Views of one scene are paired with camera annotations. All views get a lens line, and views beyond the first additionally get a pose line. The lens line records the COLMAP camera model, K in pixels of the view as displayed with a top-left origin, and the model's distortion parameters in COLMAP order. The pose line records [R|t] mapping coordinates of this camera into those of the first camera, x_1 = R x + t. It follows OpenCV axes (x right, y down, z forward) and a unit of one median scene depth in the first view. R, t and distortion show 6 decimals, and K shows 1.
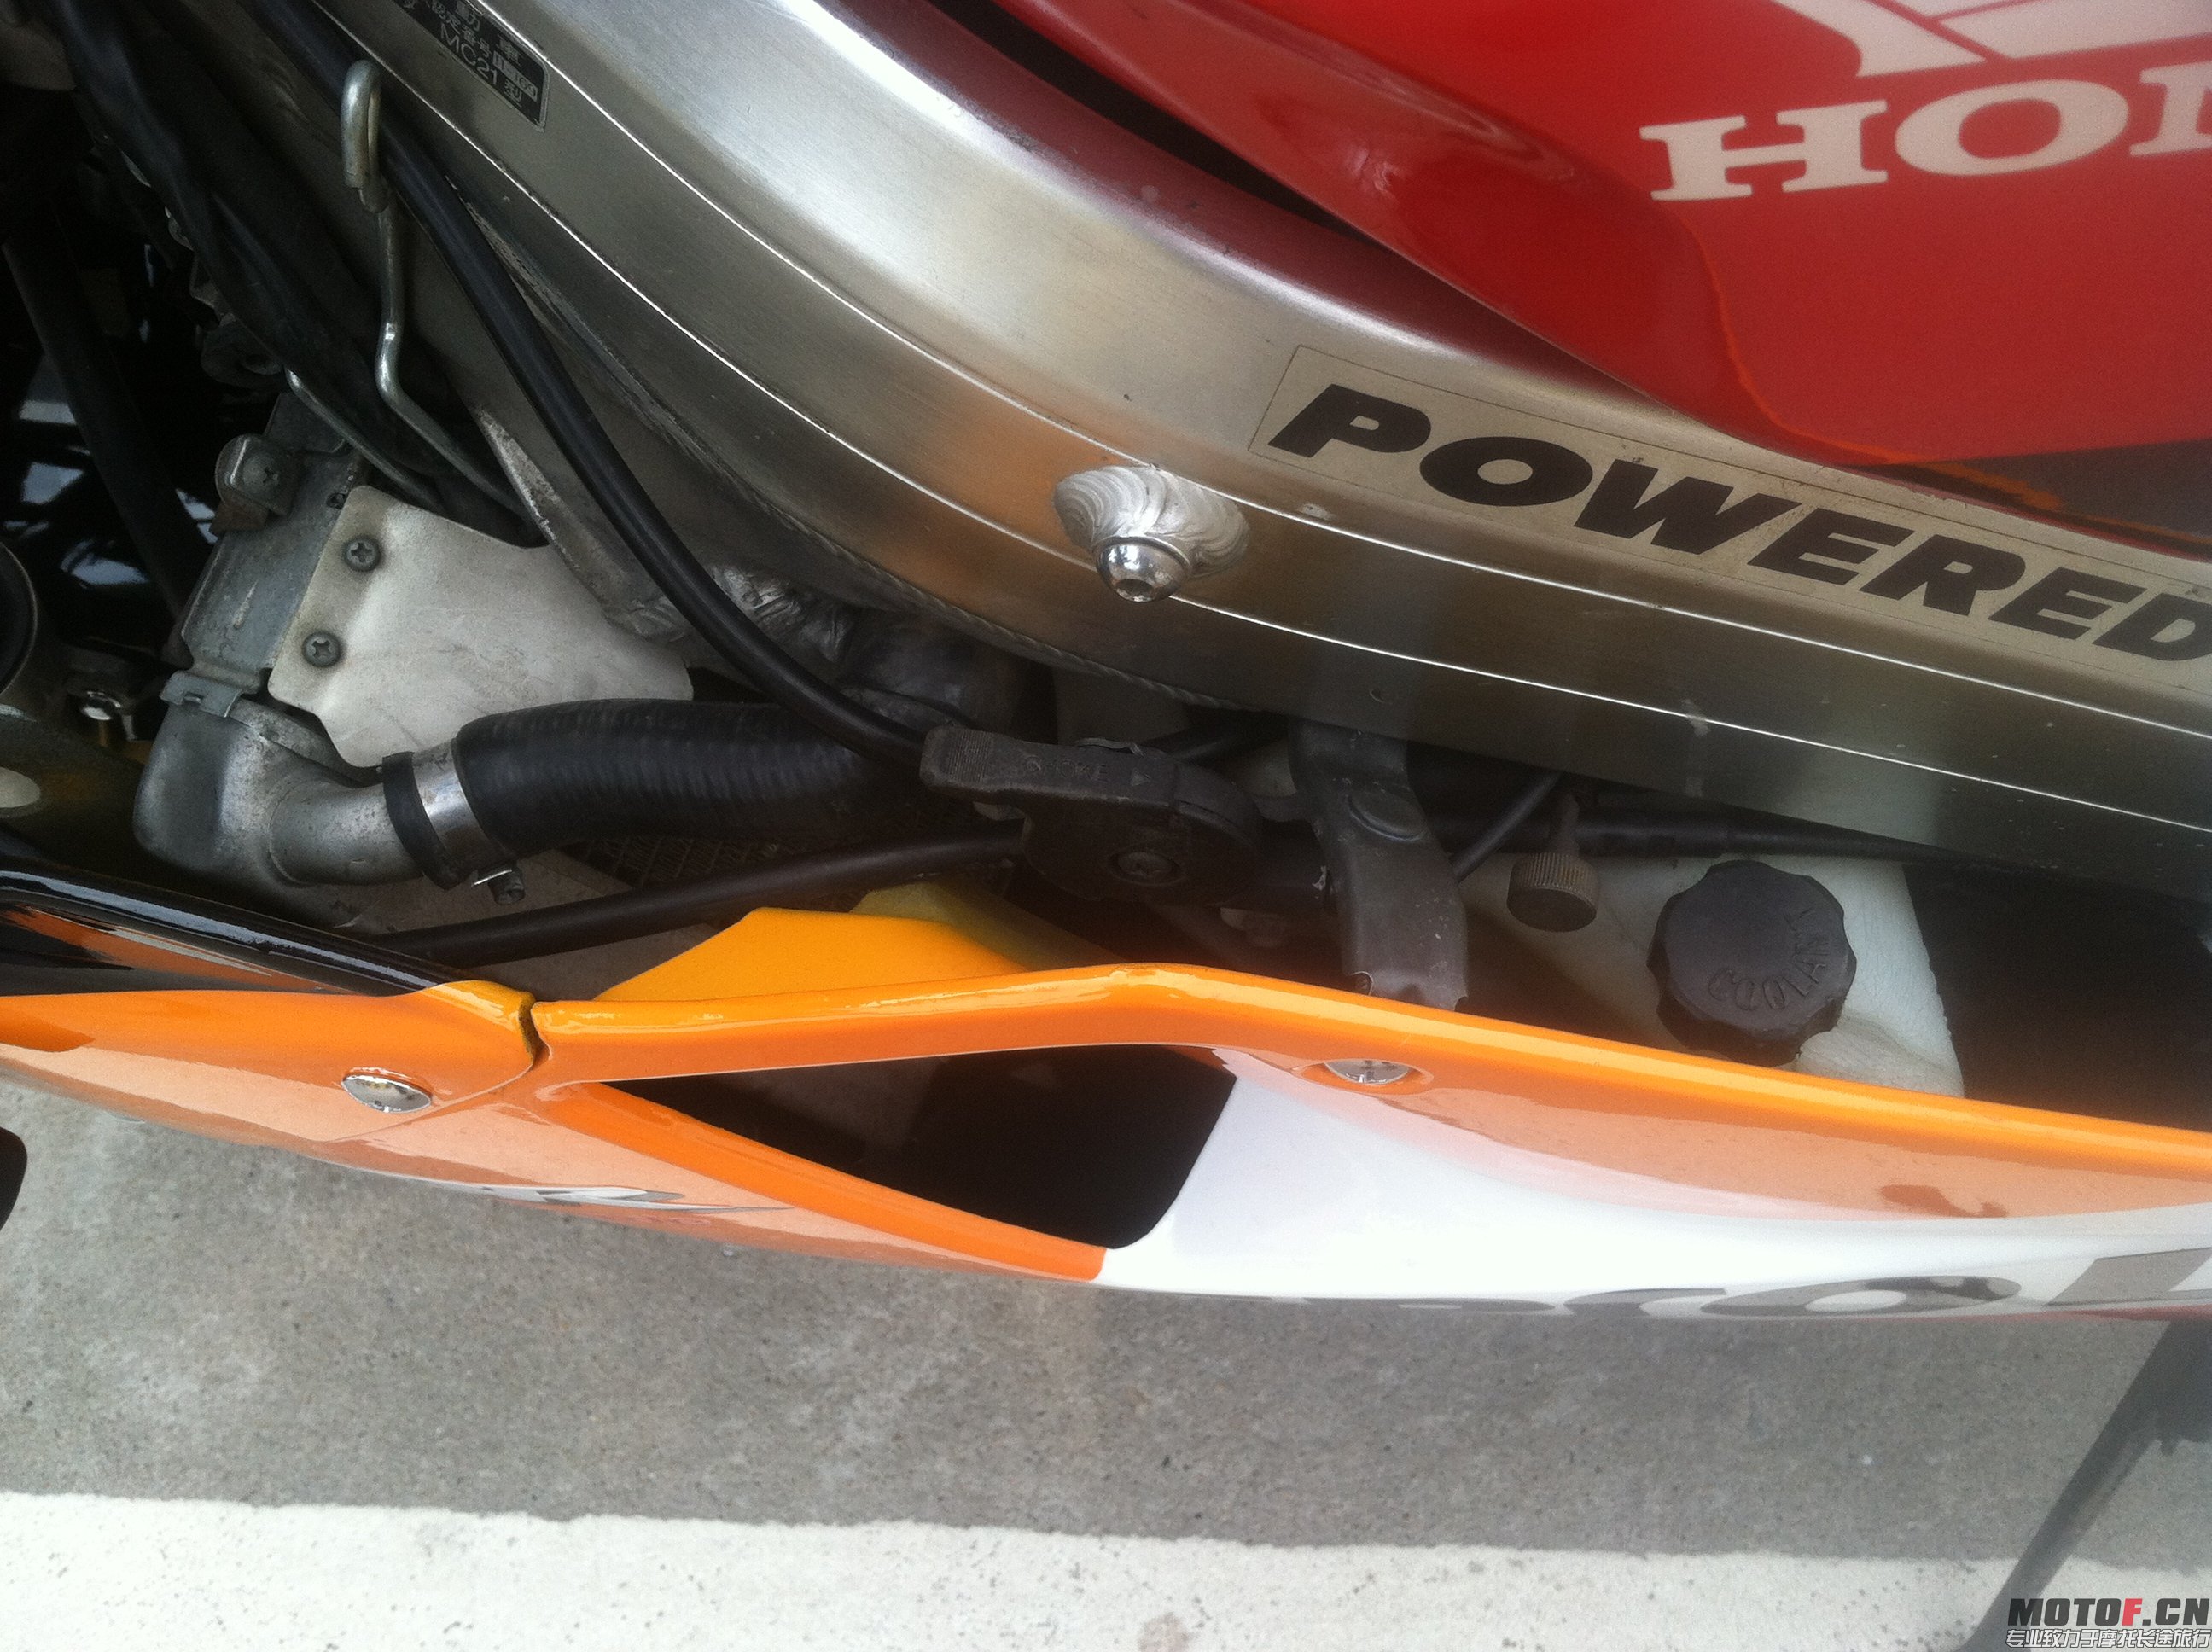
lens RADIAL K [[2107.2, 0, 1096.5], [0, 2107.2, 838.7], [0, 0, 1]] dist [0.108396, -0.347999]
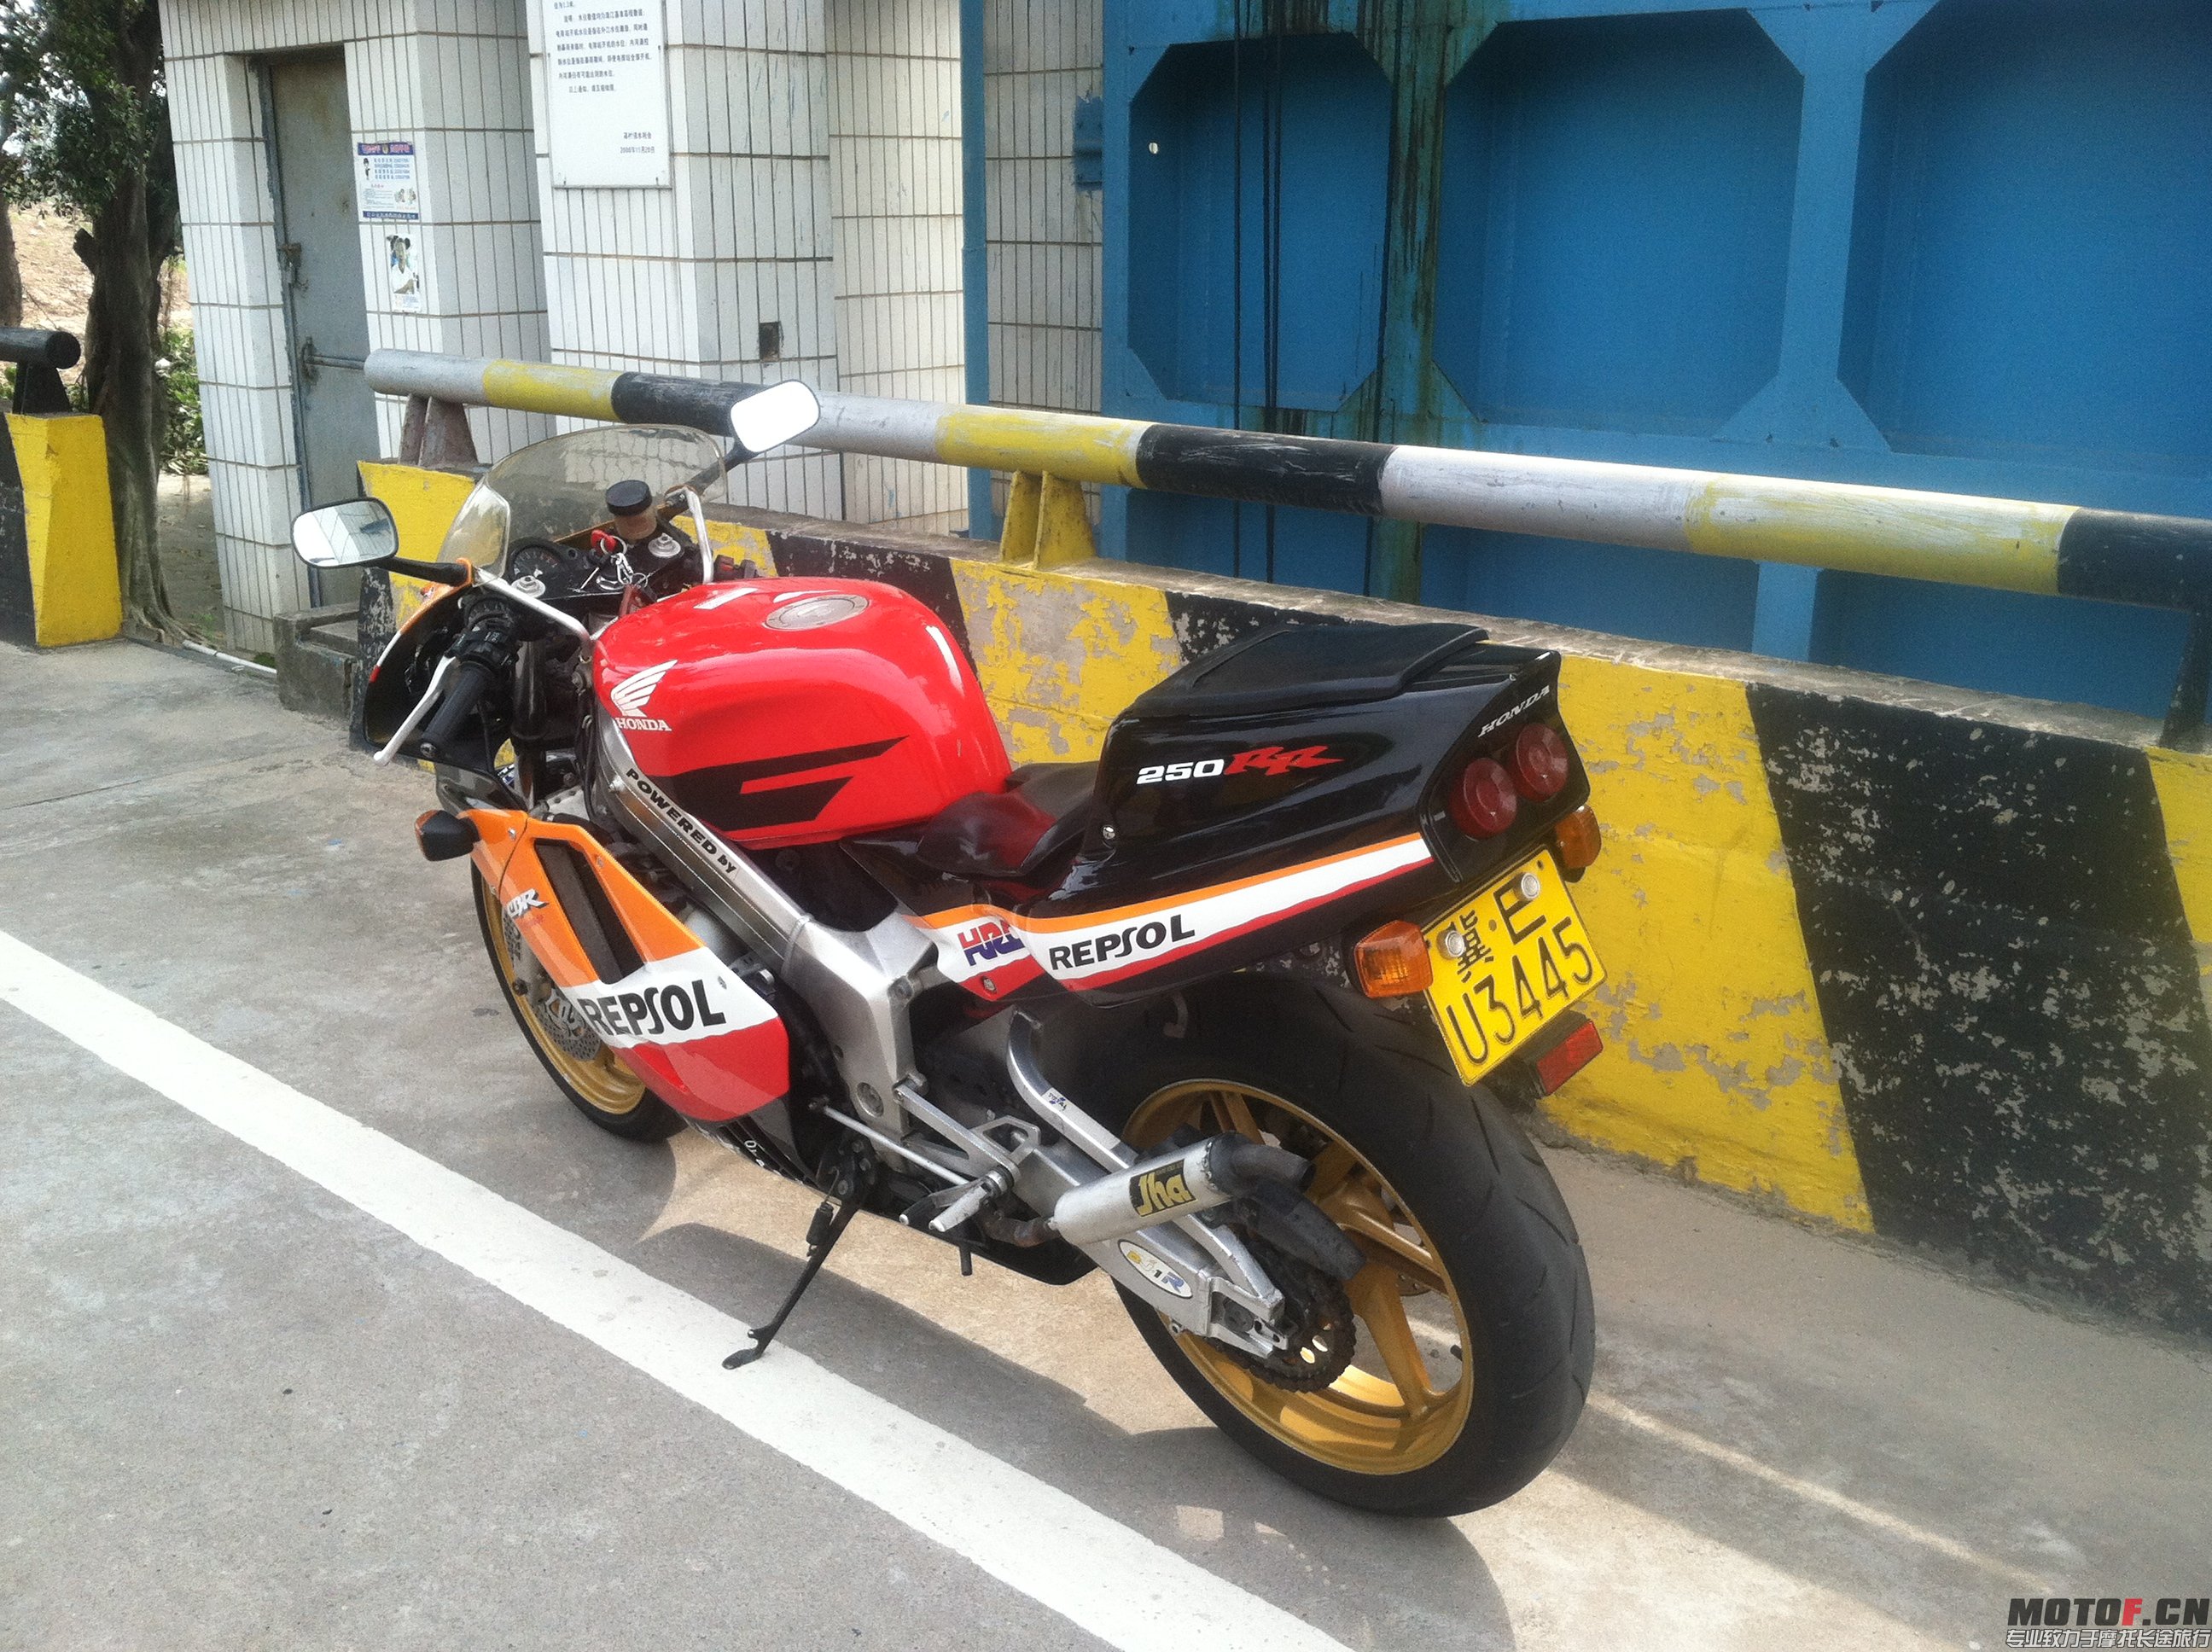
lens RADIAL K [[2093.5, 0, 1082.5], [0, 2093.5, 824.2], [0, 0, 1]] dist [0.115176, -0.340732]
pose [[0.787039, 0.319805, -0.527536, 5.601930], [-0.574648, 0.691095, -0.438369, 2.405567], [0.224385, 0.648161, 0.727694, -4.249539]]
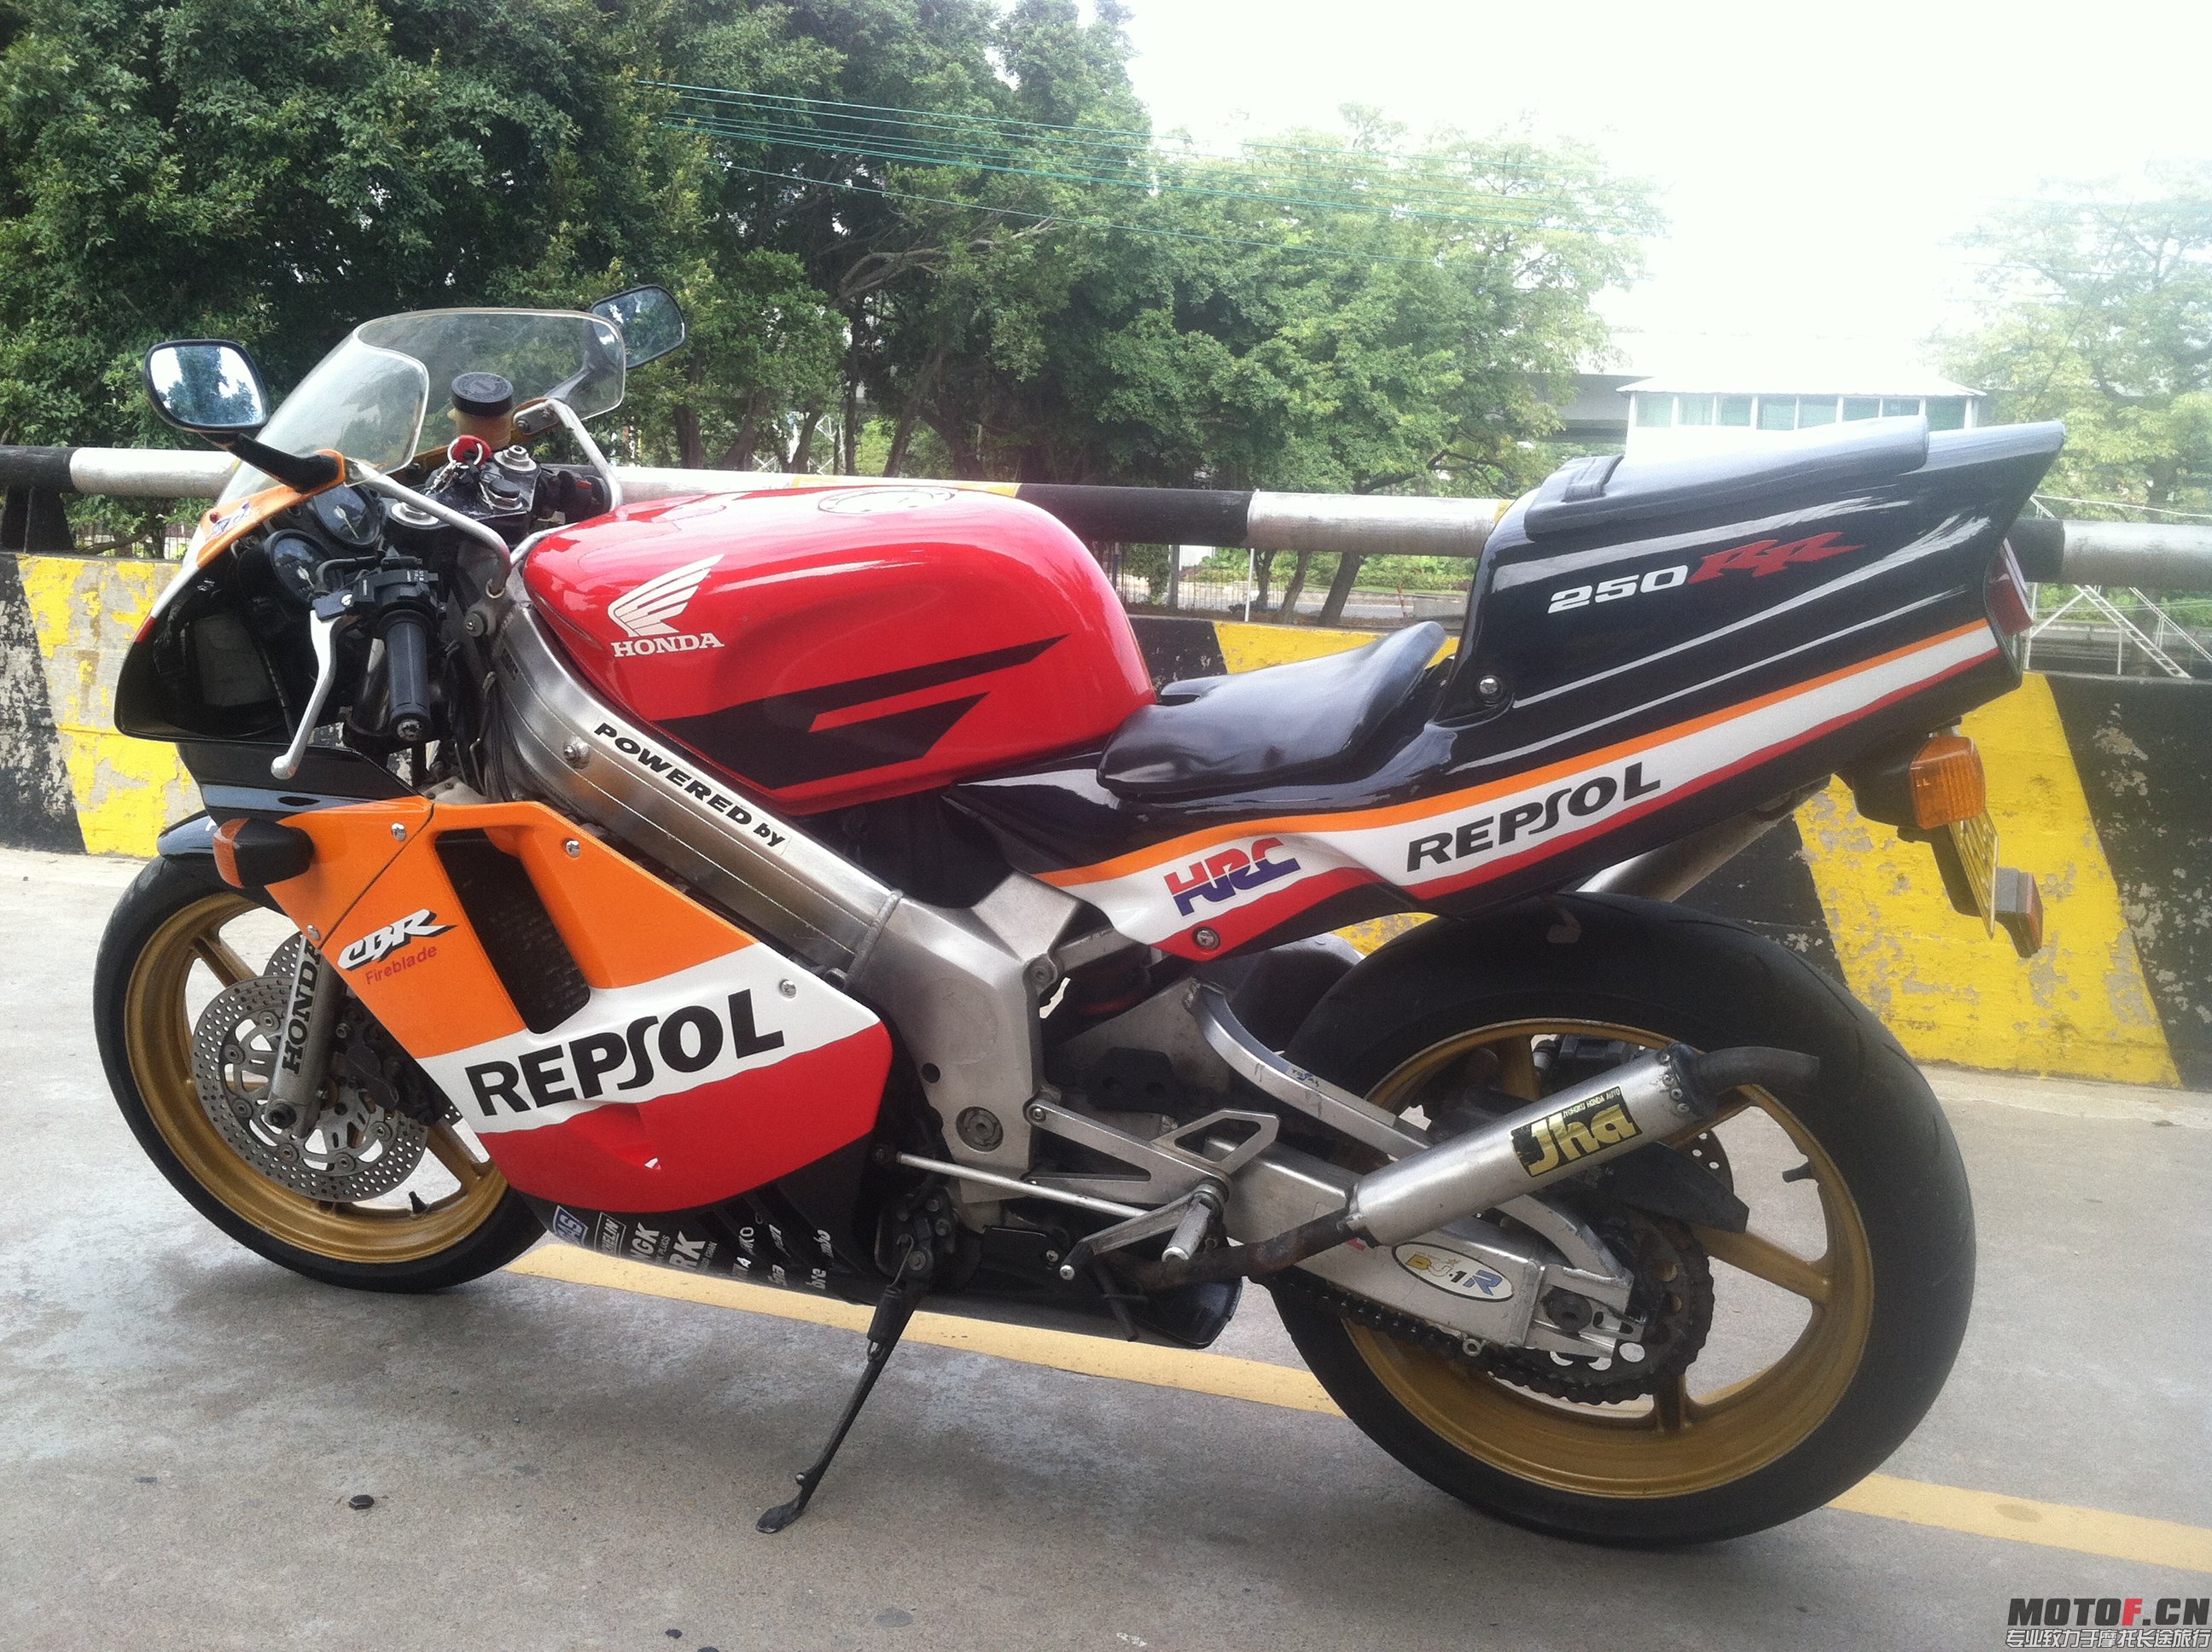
lens RADIAL K [[2107.2, 0, 1096.5], [0, 2107.2, 838.7], [0, 0, 1]] dist [0.108396, -0.347999]
pose [[0.949990, 0.224840, -0.216715, 2.729005], [-0.312043, 0.656507, -0.686752, 3.599238], [-0.012135, 0.720032, 0.693835, -2.920251]]
